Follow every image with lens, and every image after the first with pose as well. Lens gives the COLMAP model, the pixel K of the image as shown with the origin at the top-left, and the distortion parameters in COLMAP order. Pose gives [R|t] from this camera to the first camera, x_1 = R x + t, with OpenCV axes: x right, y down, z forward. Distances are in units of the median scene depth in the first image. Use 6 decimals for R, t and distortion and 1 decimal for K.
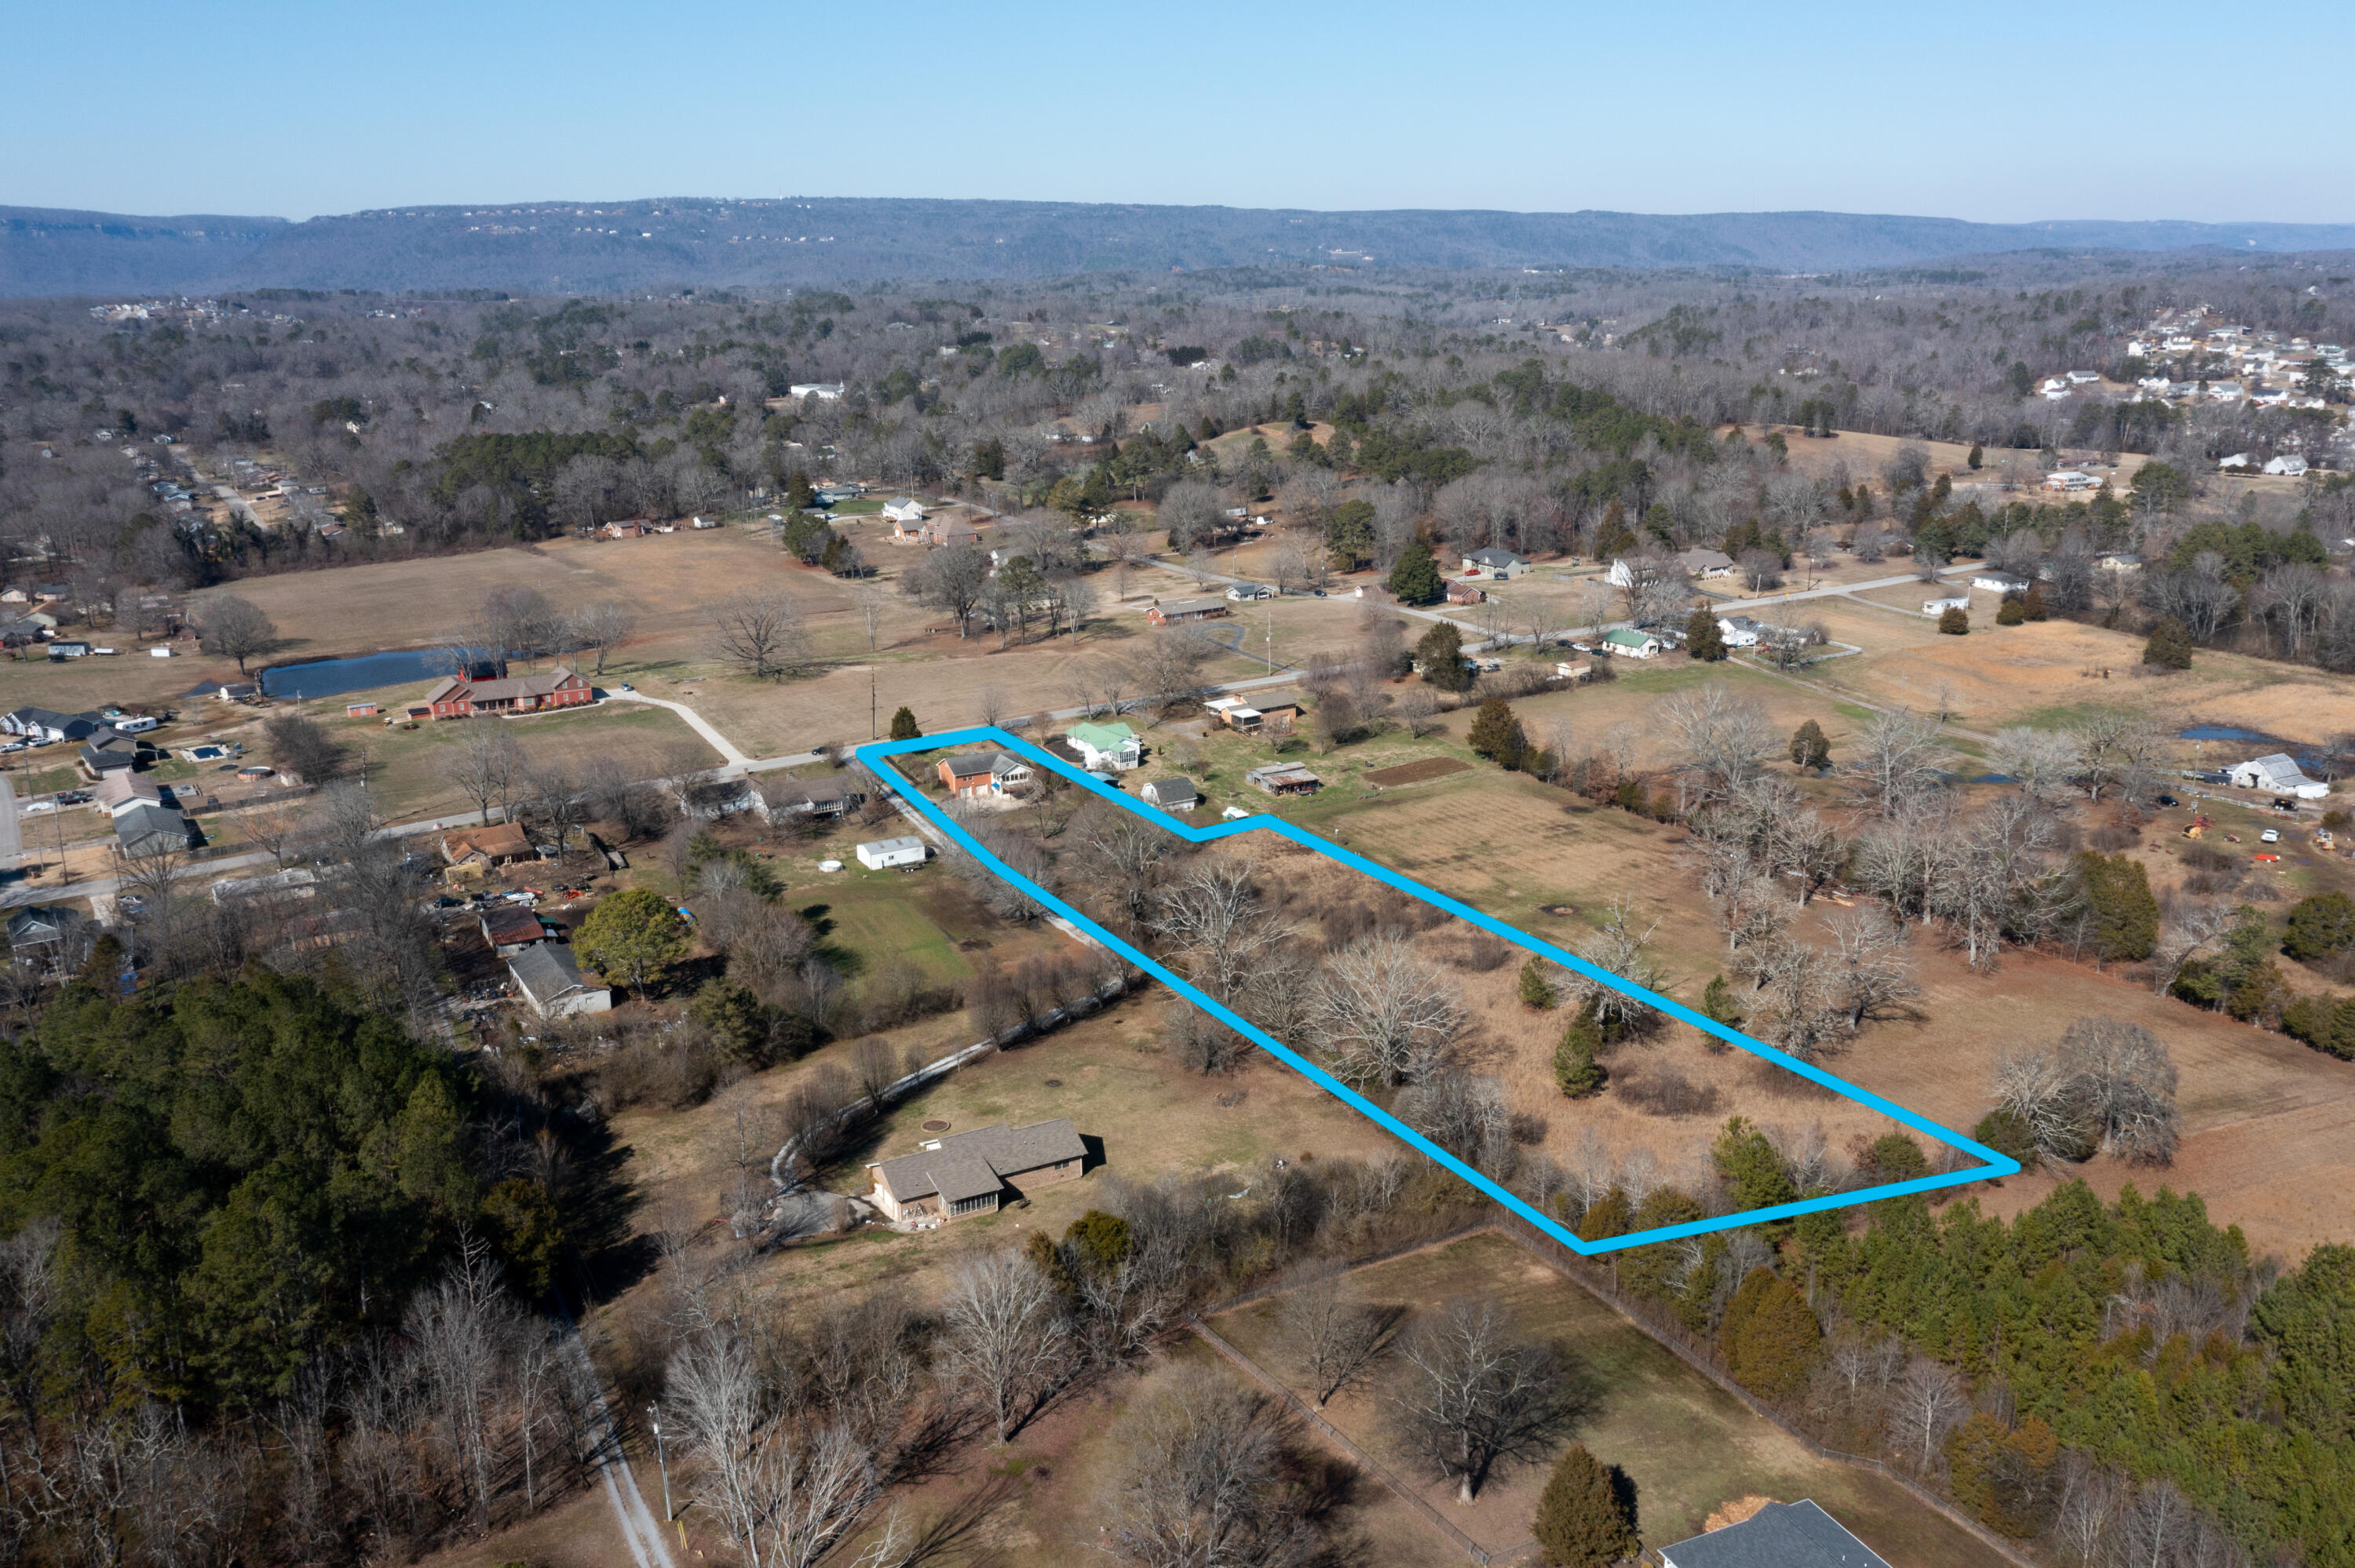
lens RADIAL K [[1877.4, 0, 1177.5], [0, 1877.4, 784.0], [0, 0, 1]] dist [-0.001211, 0.002675]
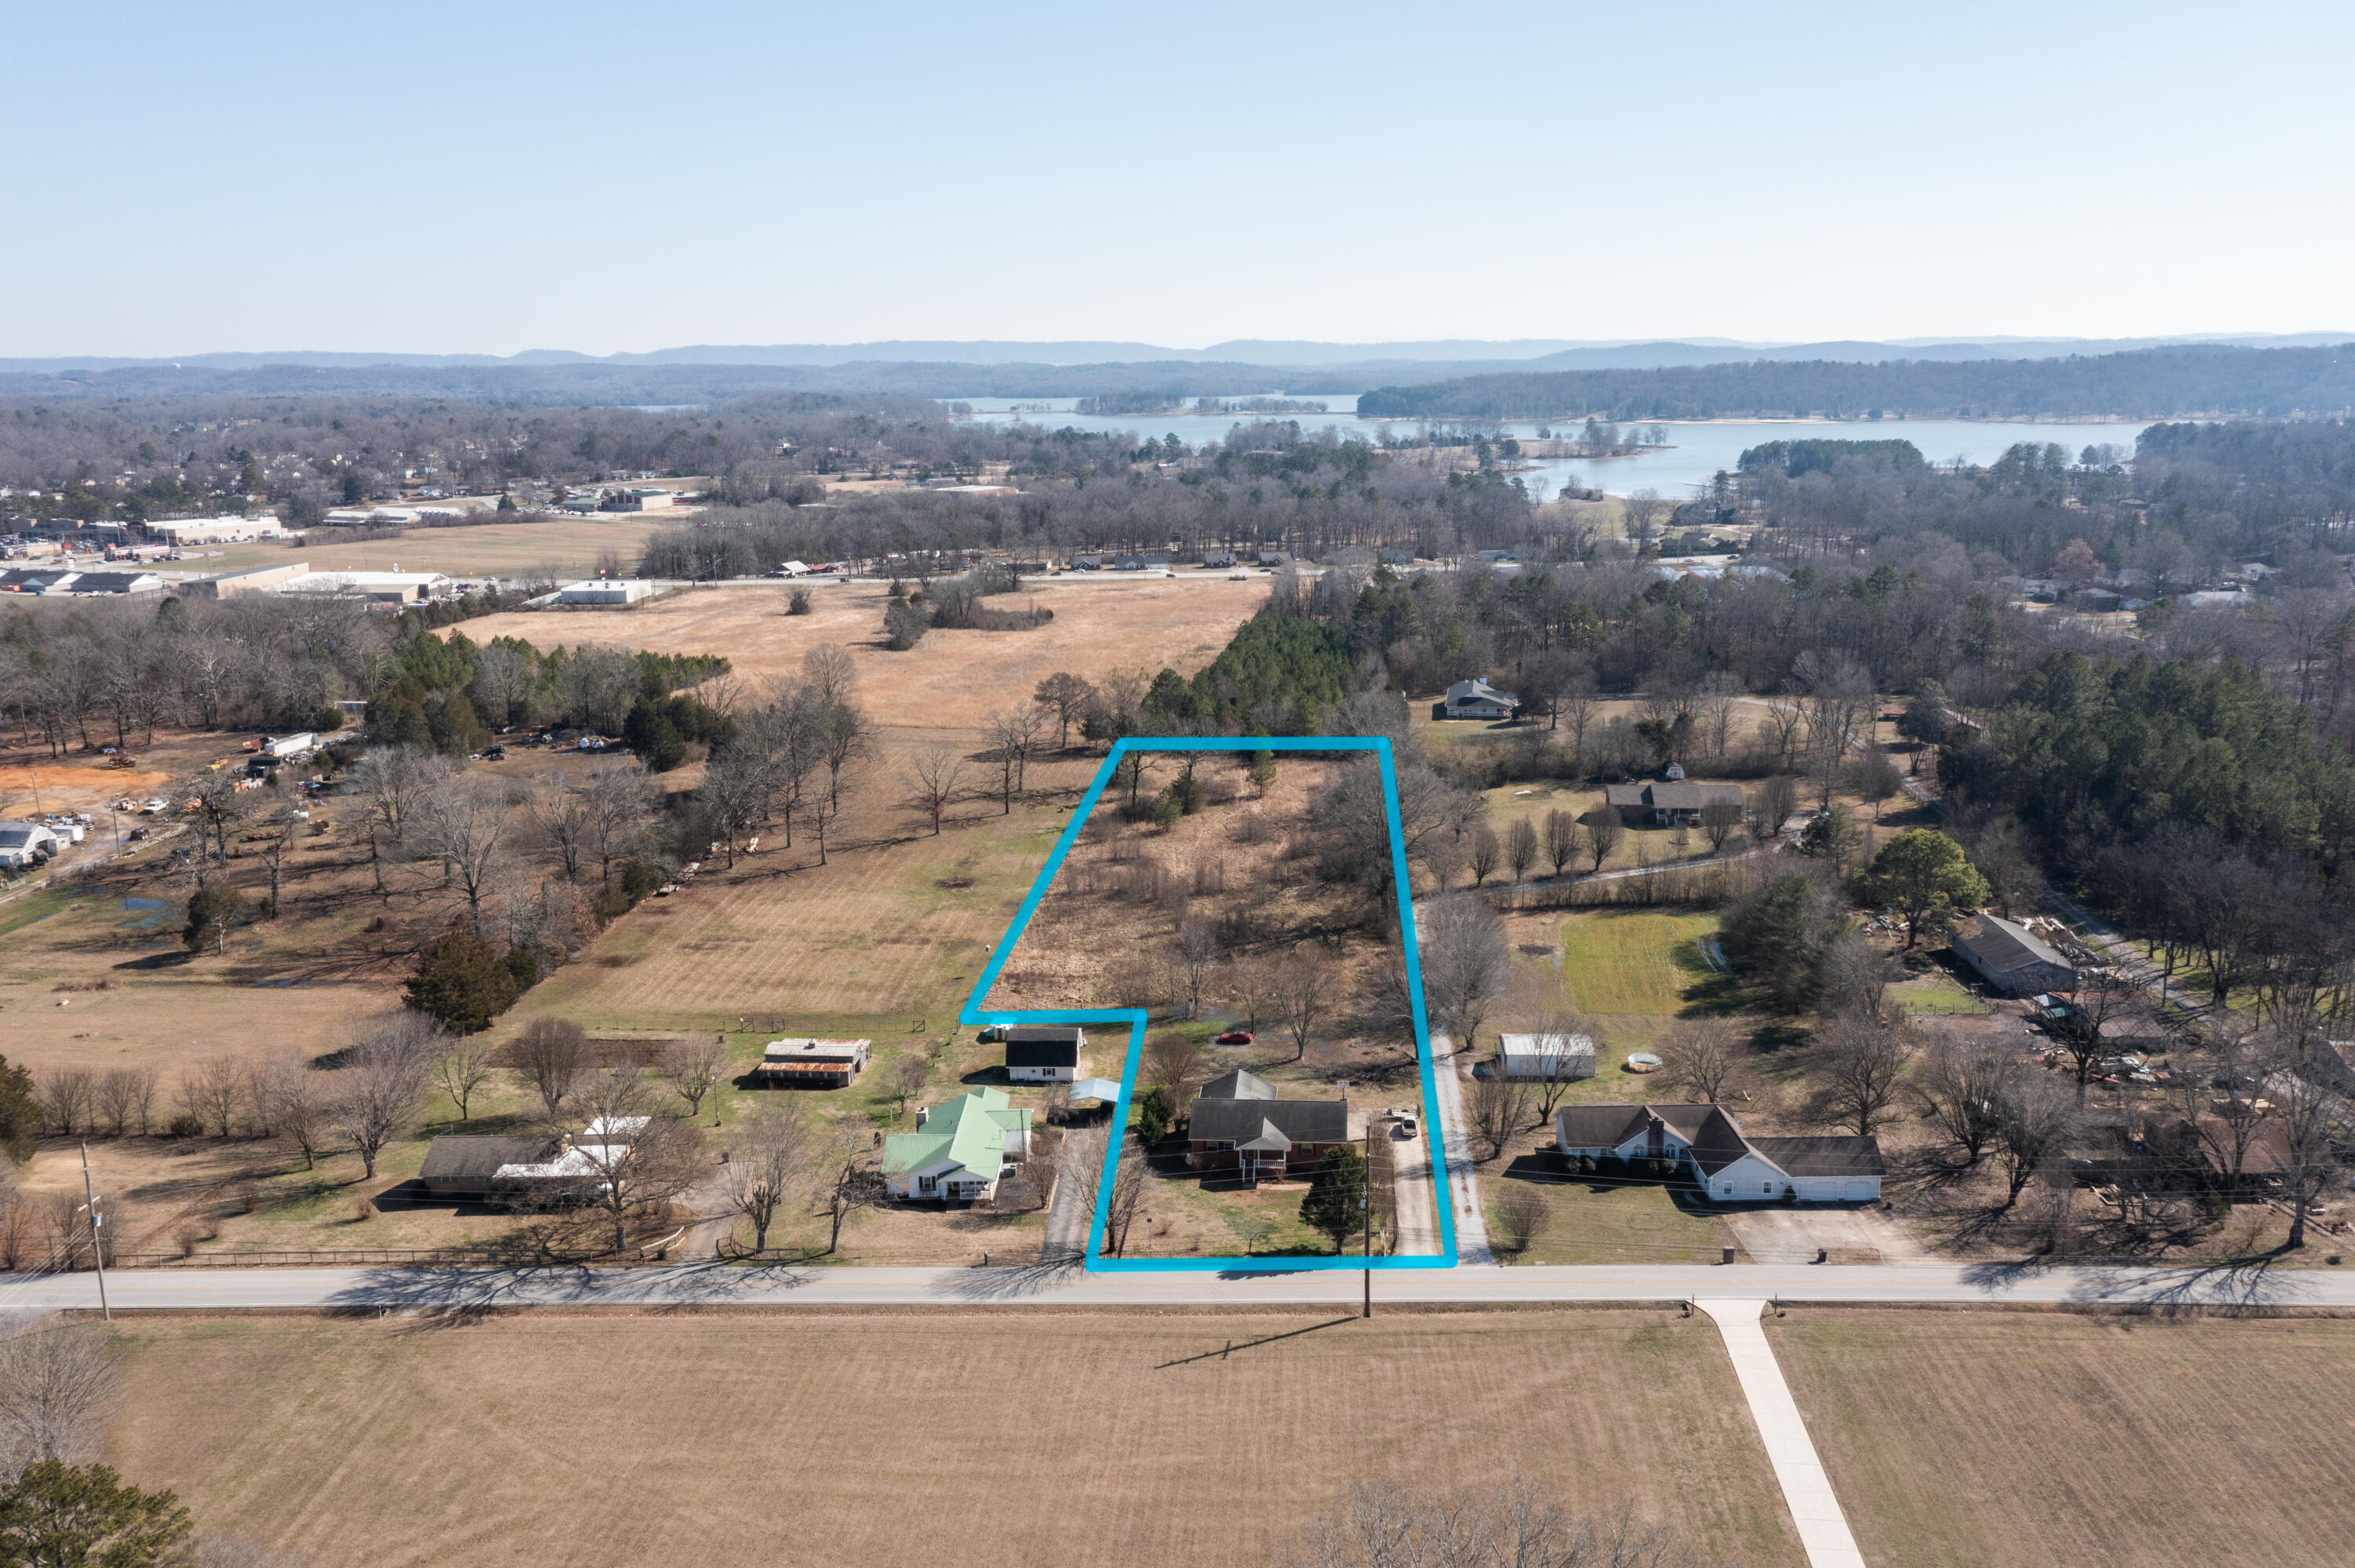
lens RADIAL K [[1877.4, 0, 1177.5], [0, 1877.4, 784.0], [0, 0, 1]] dist [-0.001211, 0.002675]
pose [[-0.829876, -0.104772, 0.548022, -0.347974], [0.172201, 0.886165, 0.430184, -0.311418], [-0.530709, 0.451369, -0.717366, 1.318999]]
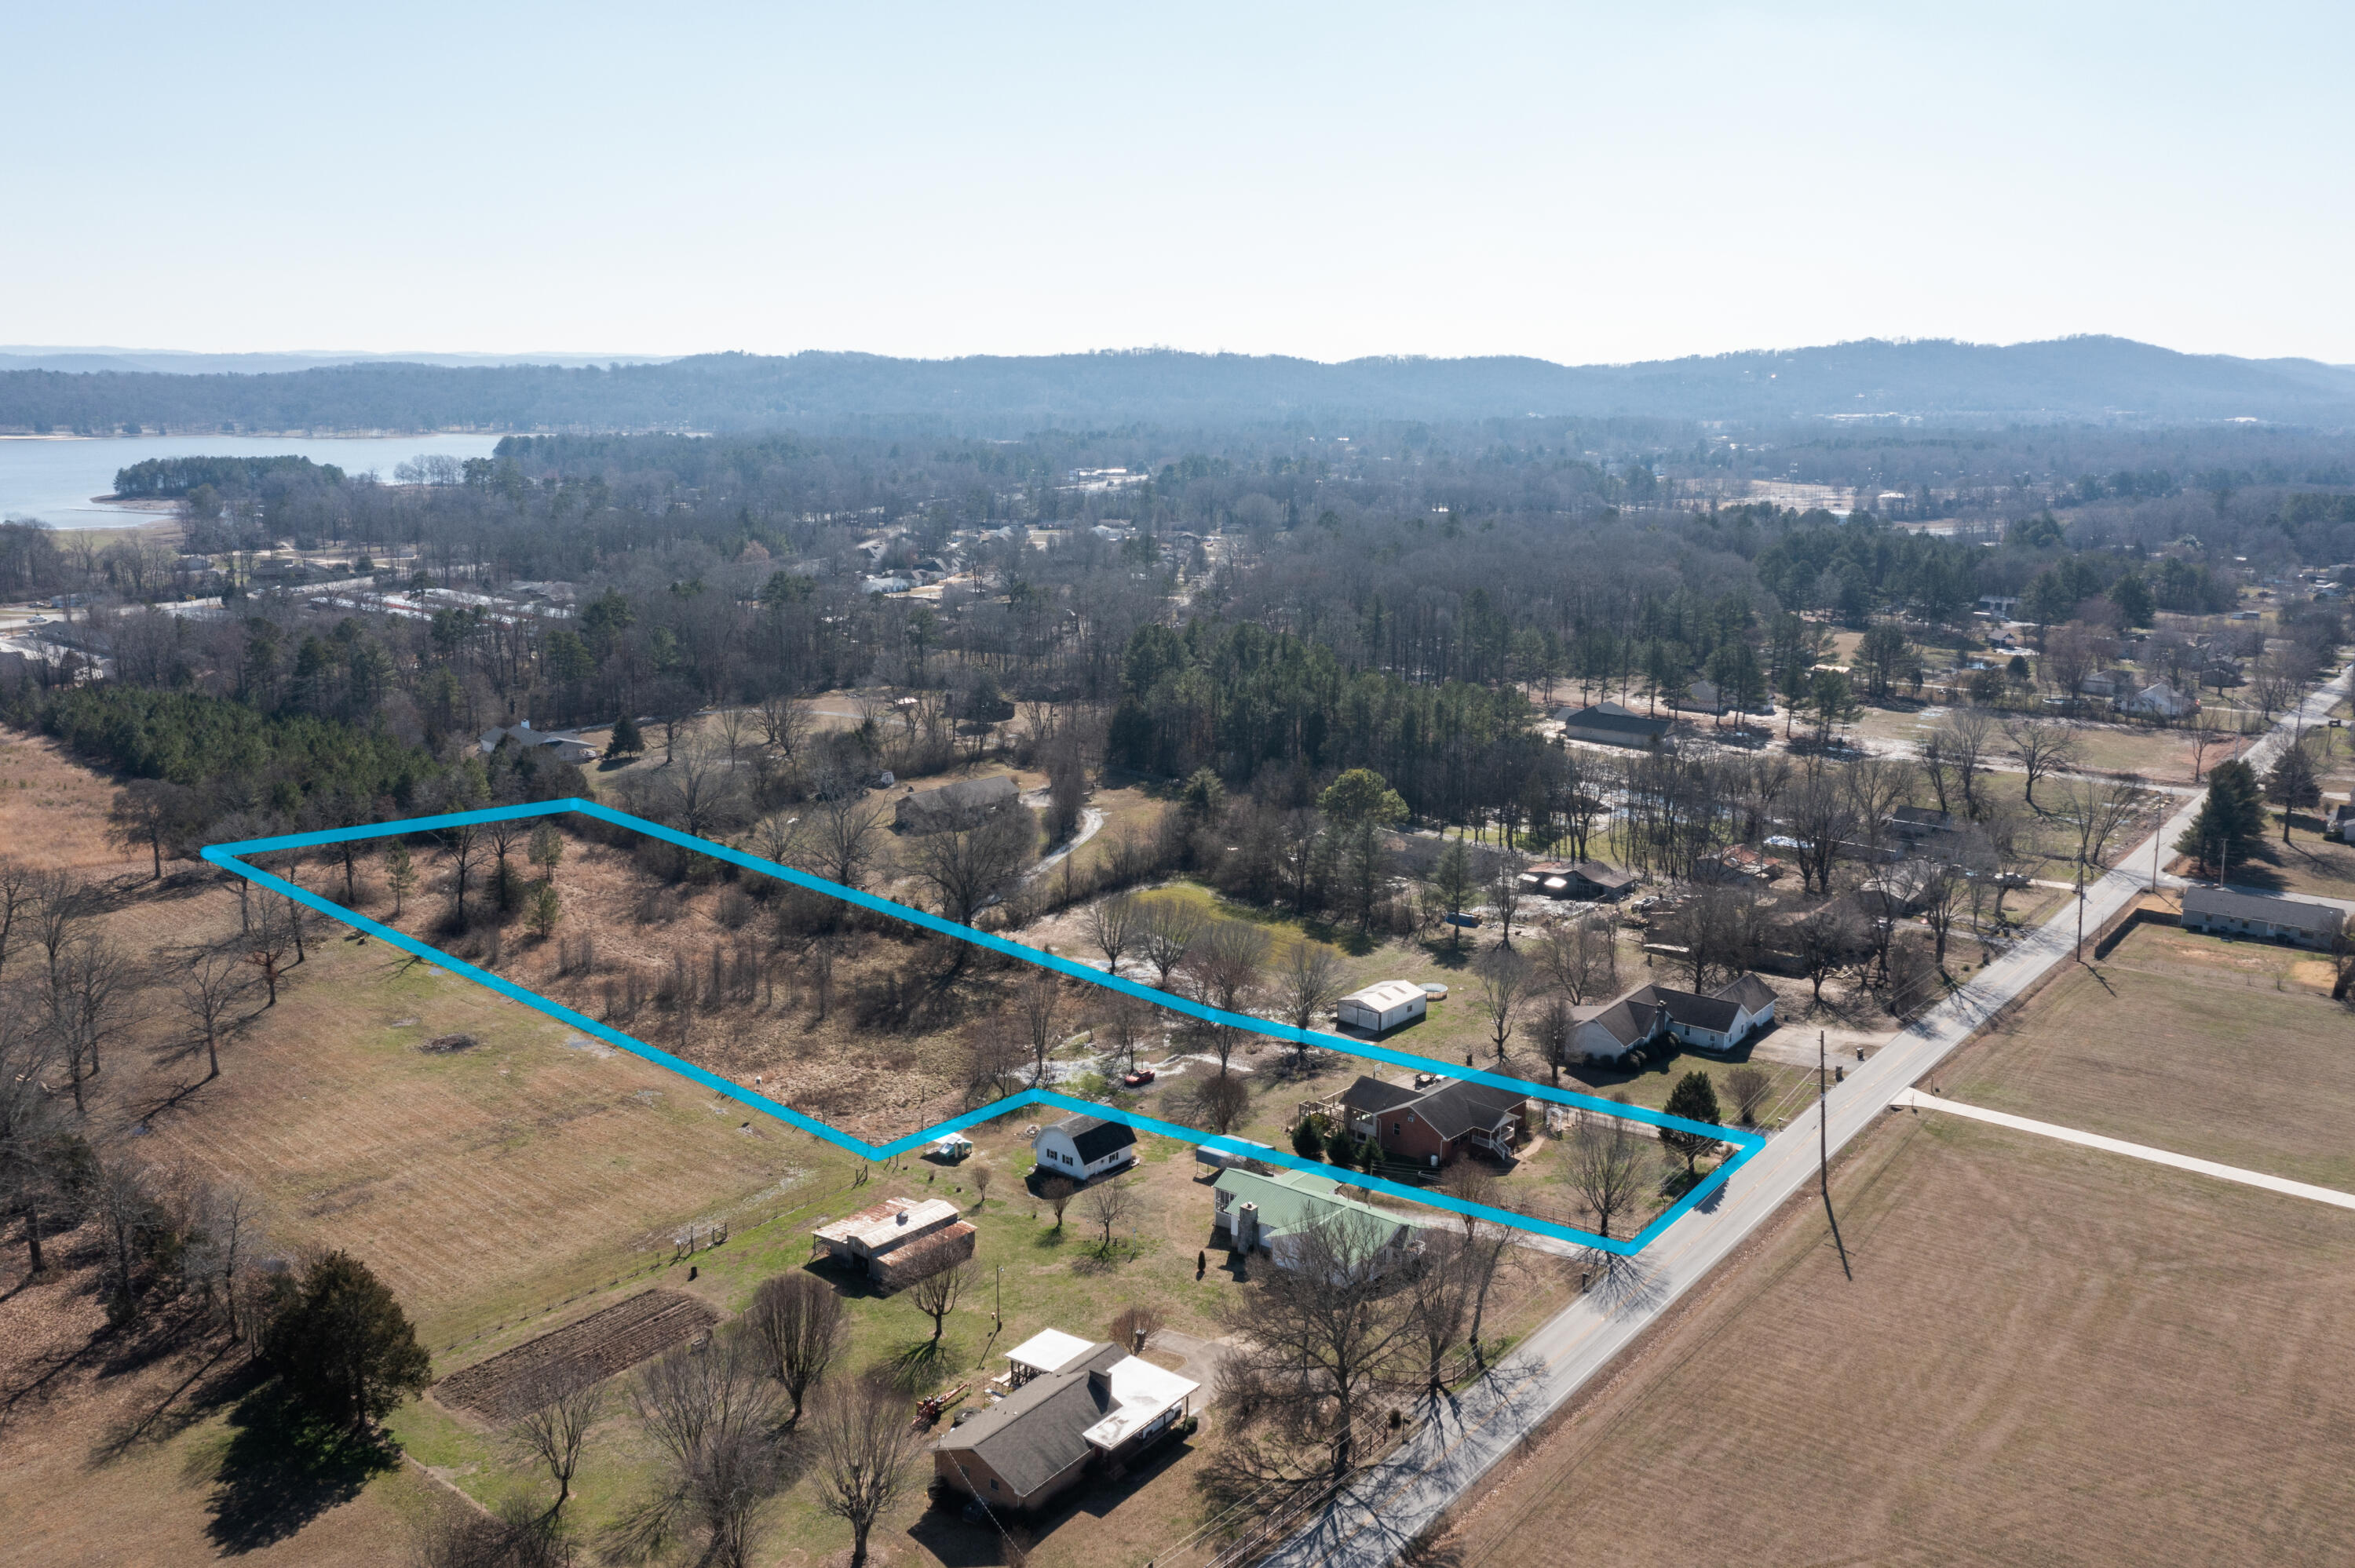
lens RADIAL K [[1877.4, 0, 1177.5], [0, 1877.4, 784.0], [0, 0, 1]] dist [-0.001211, 0.002675]
pose [[-0.947355, 0.067442, -0.313001, 0.128859], [-0.090296, 0.881613, 0.463256, -0.324858], [0.307188, 0.467130, -0.829111, 1.354541]]
